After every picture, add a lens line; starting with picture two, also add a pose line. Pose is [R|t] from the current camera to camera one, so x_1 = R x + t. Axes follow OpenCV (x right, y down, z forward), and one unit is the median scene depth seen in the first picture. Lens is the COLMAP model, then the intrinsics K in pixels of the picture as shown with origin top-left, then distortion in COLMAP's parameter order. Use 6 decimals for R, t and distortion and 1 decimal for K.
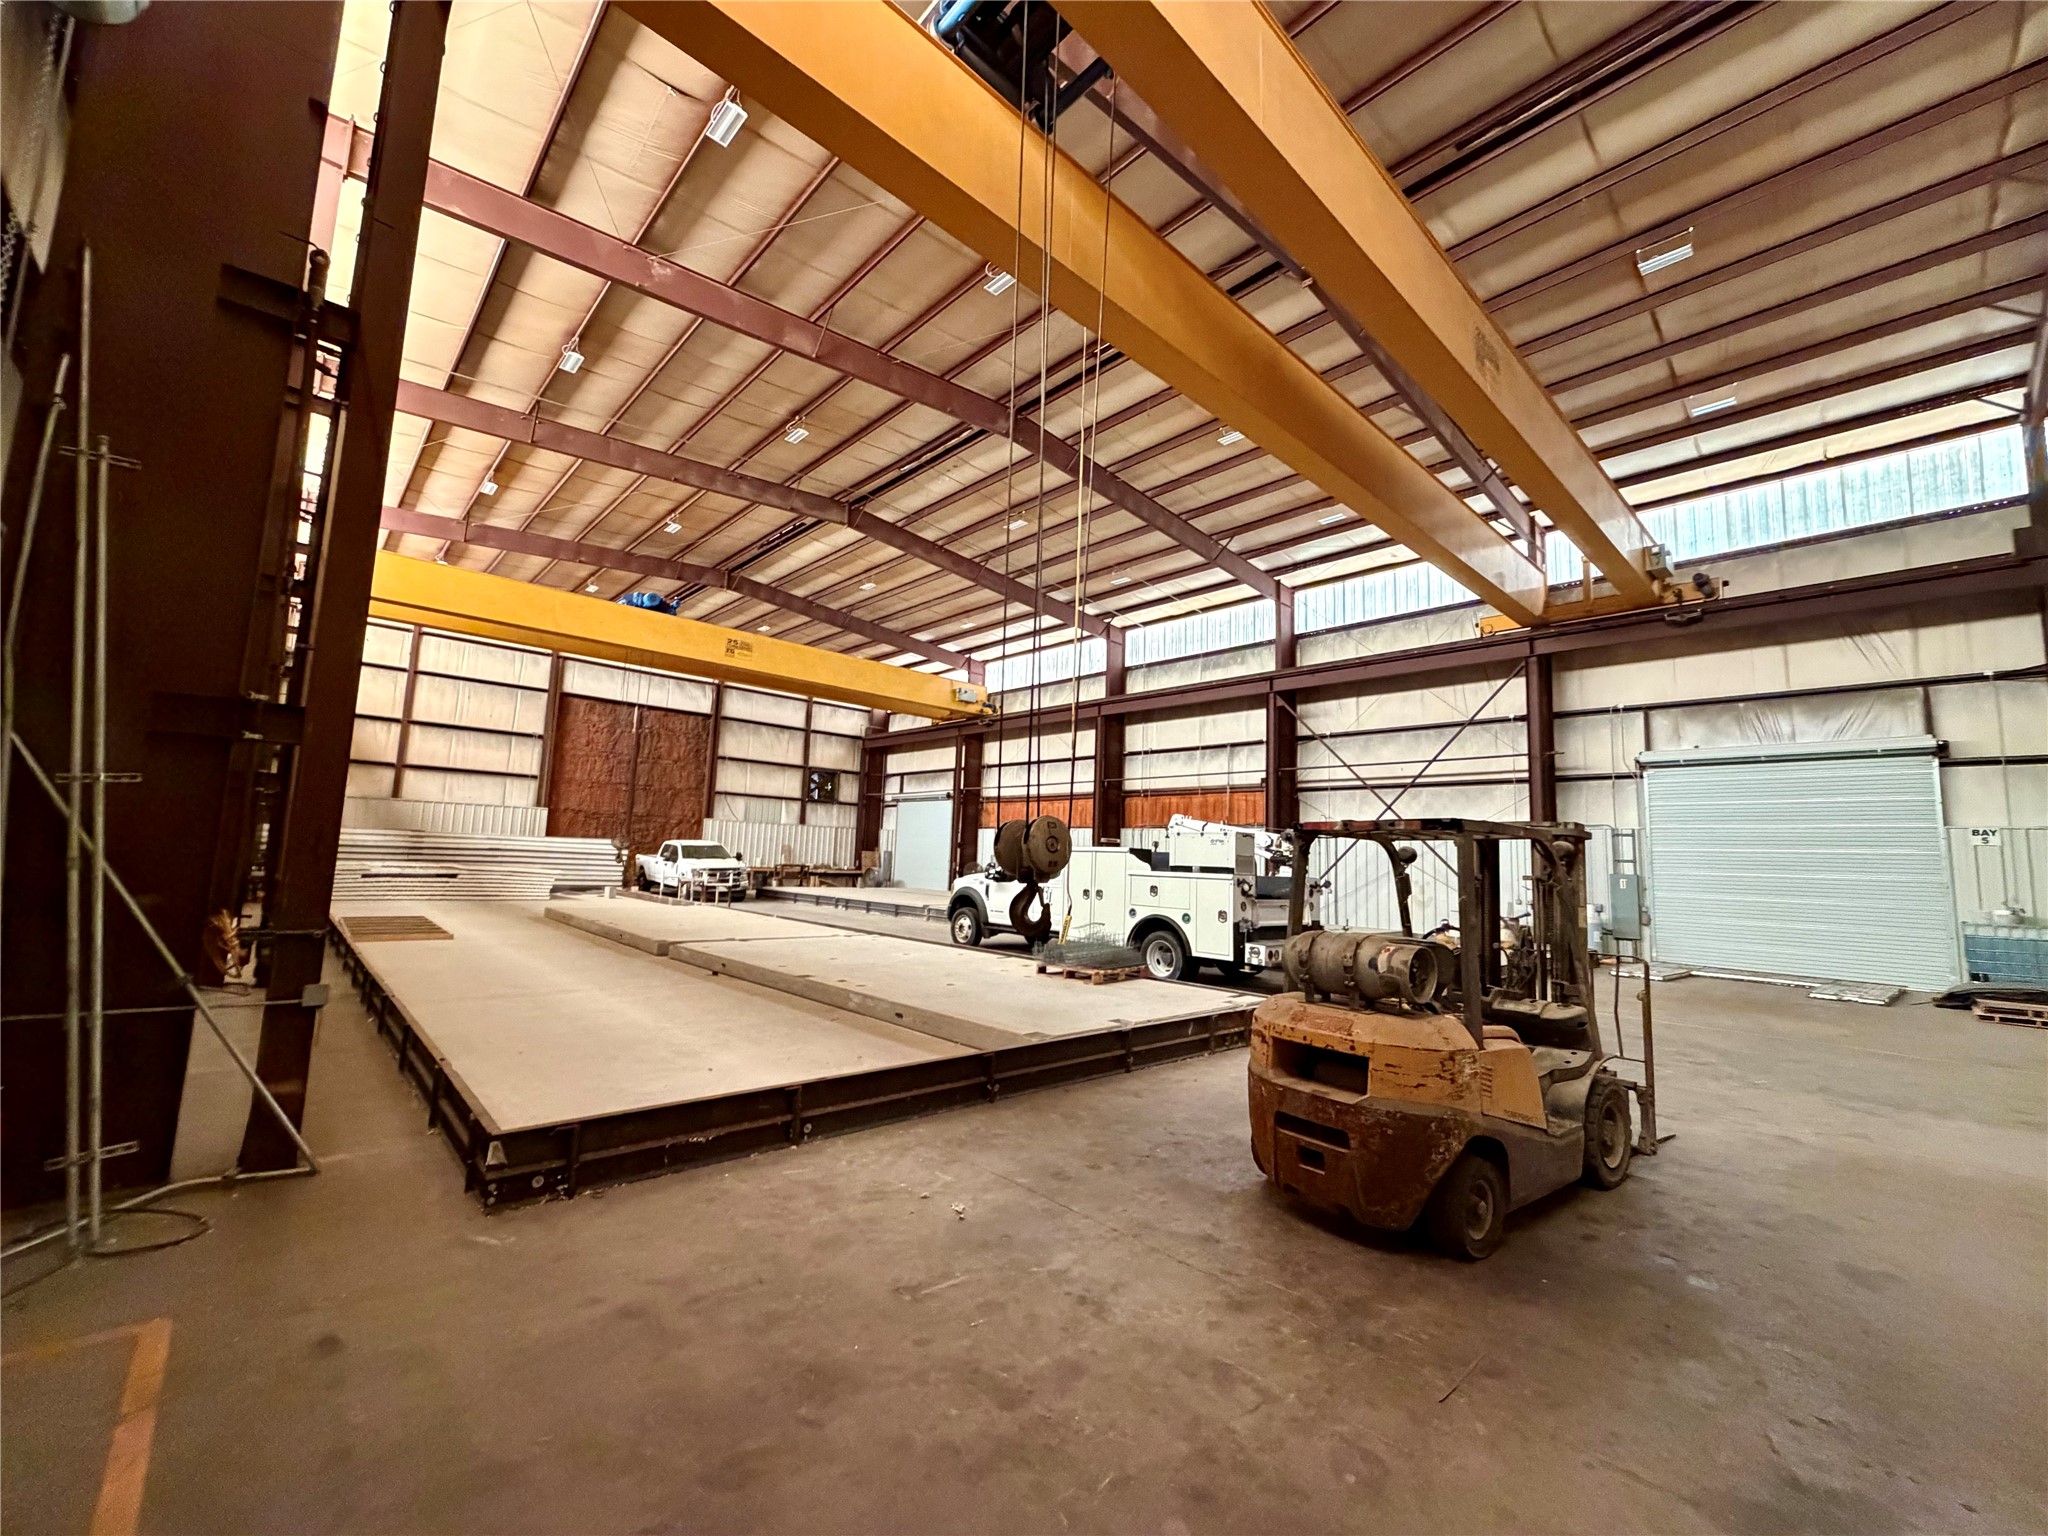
lens RADIAL K [[819.4, 0, 1017.3], [0, 819.4, 763.2], [0, 0, 1]] dist [-0.001653, -0.000084]
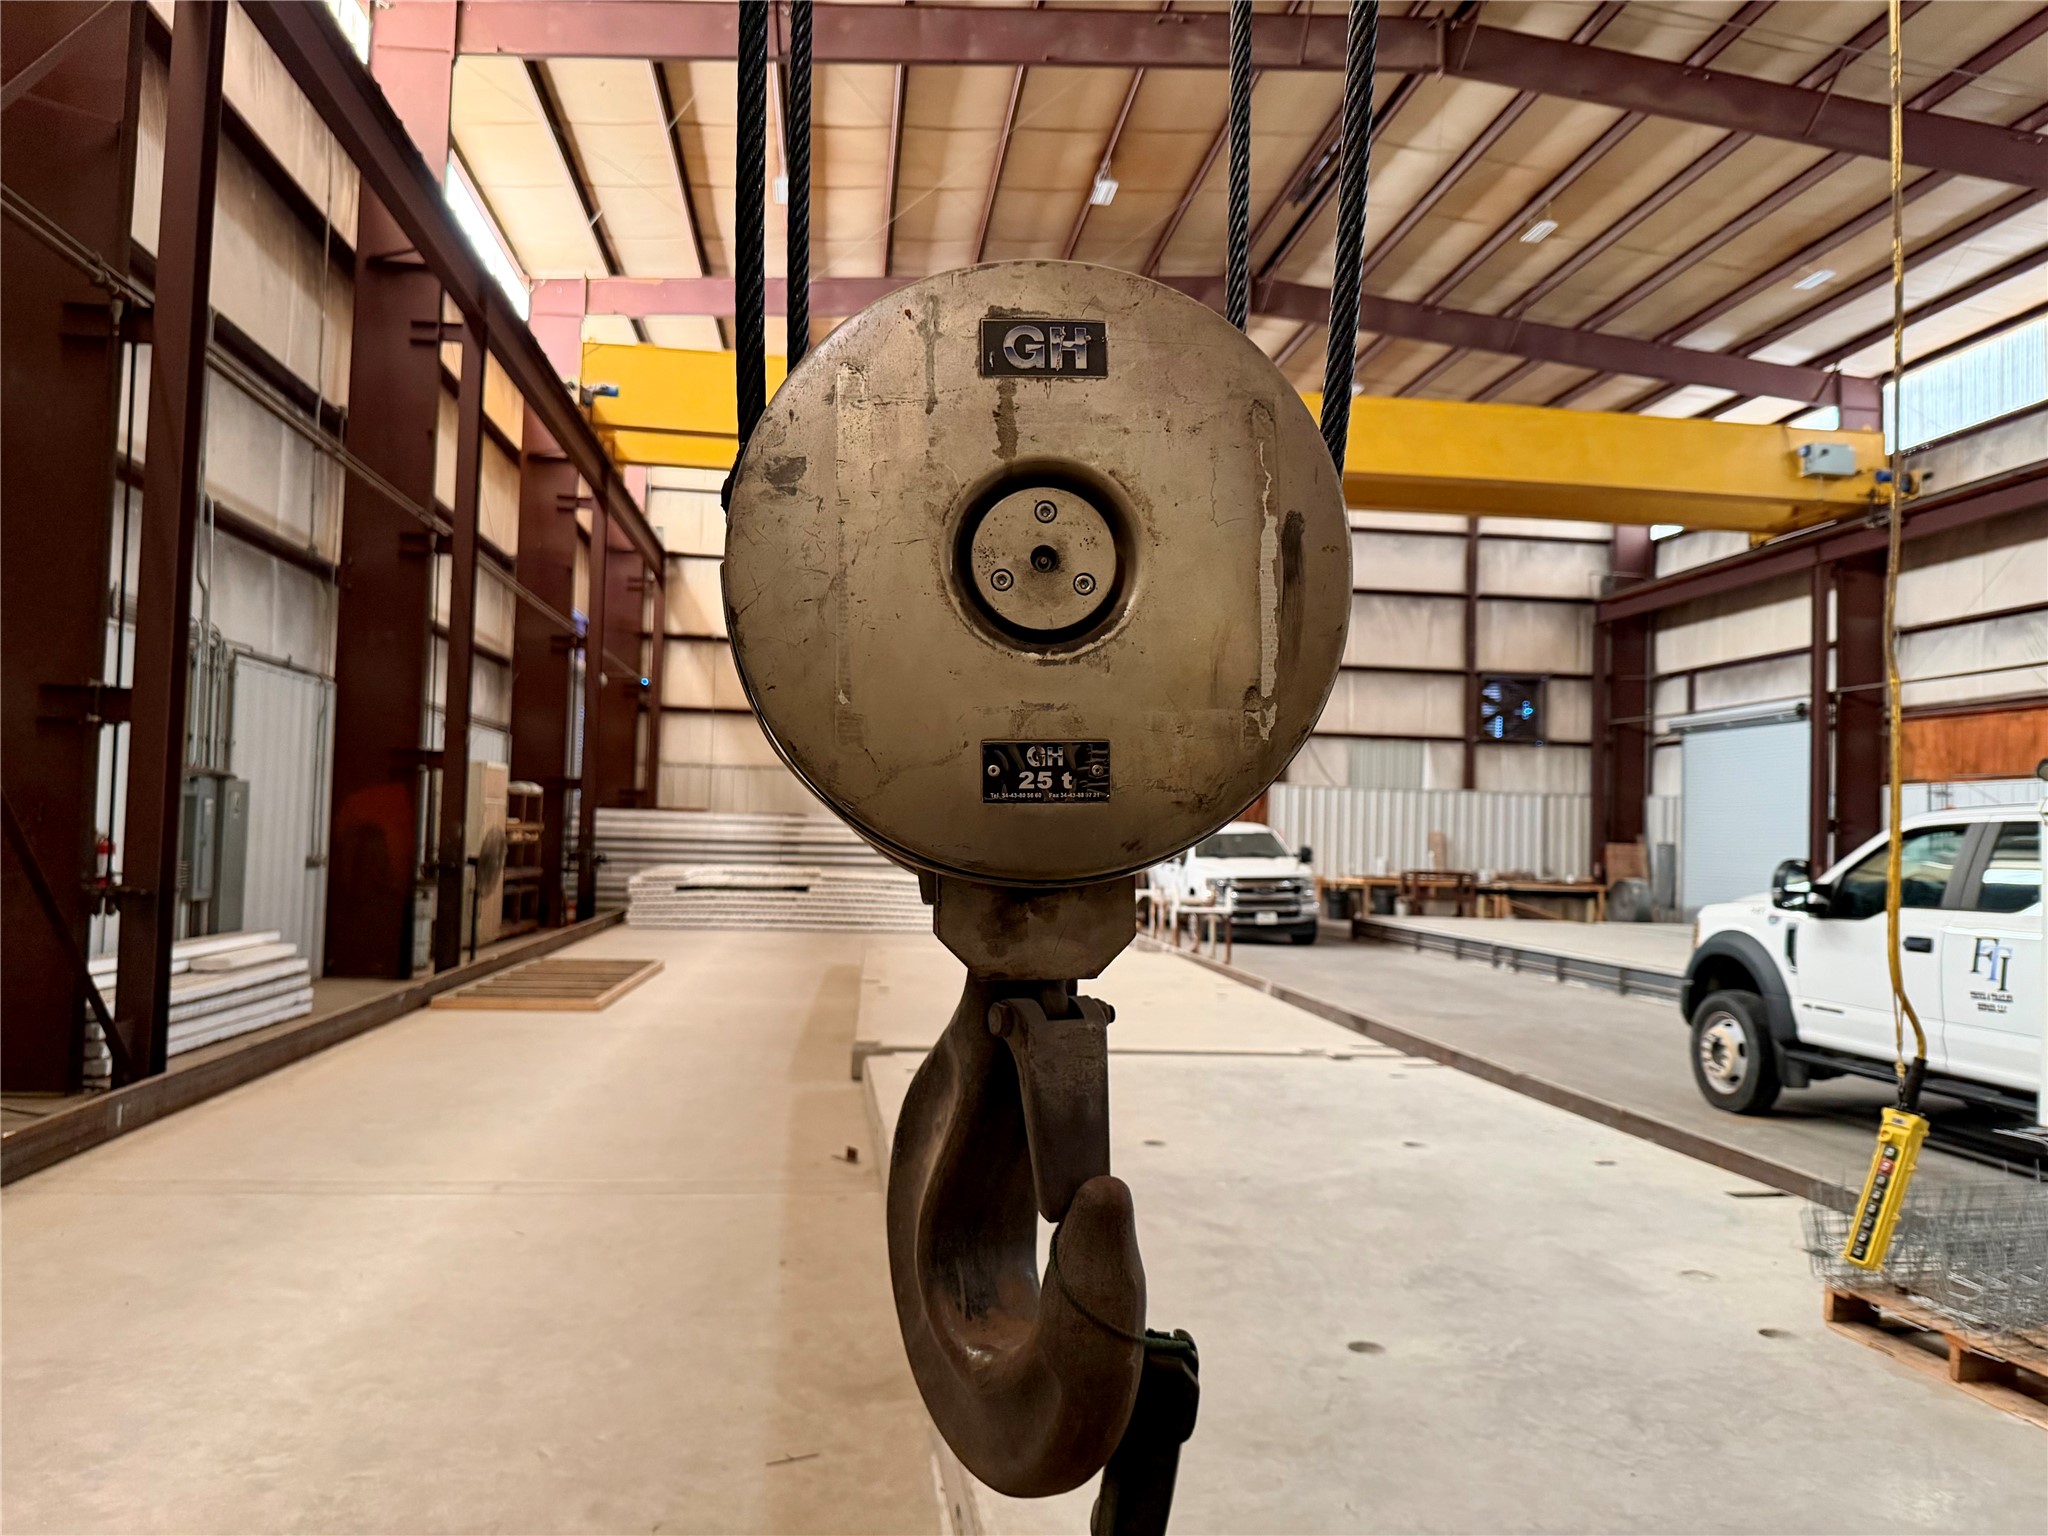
lens RADIAL K [[1456.1, 0, 1022.5], [0, 1456.1, 789.8], [0, 0, 1]] dist [-0.007969, -0.010836]
pose [[0.813777, -0.031968, -0.580298, 0.023451], [0.069281, 0.996702, 0.042248, 0.020920], [0.577034, -0.074584, 0.813308, 0.155080]]
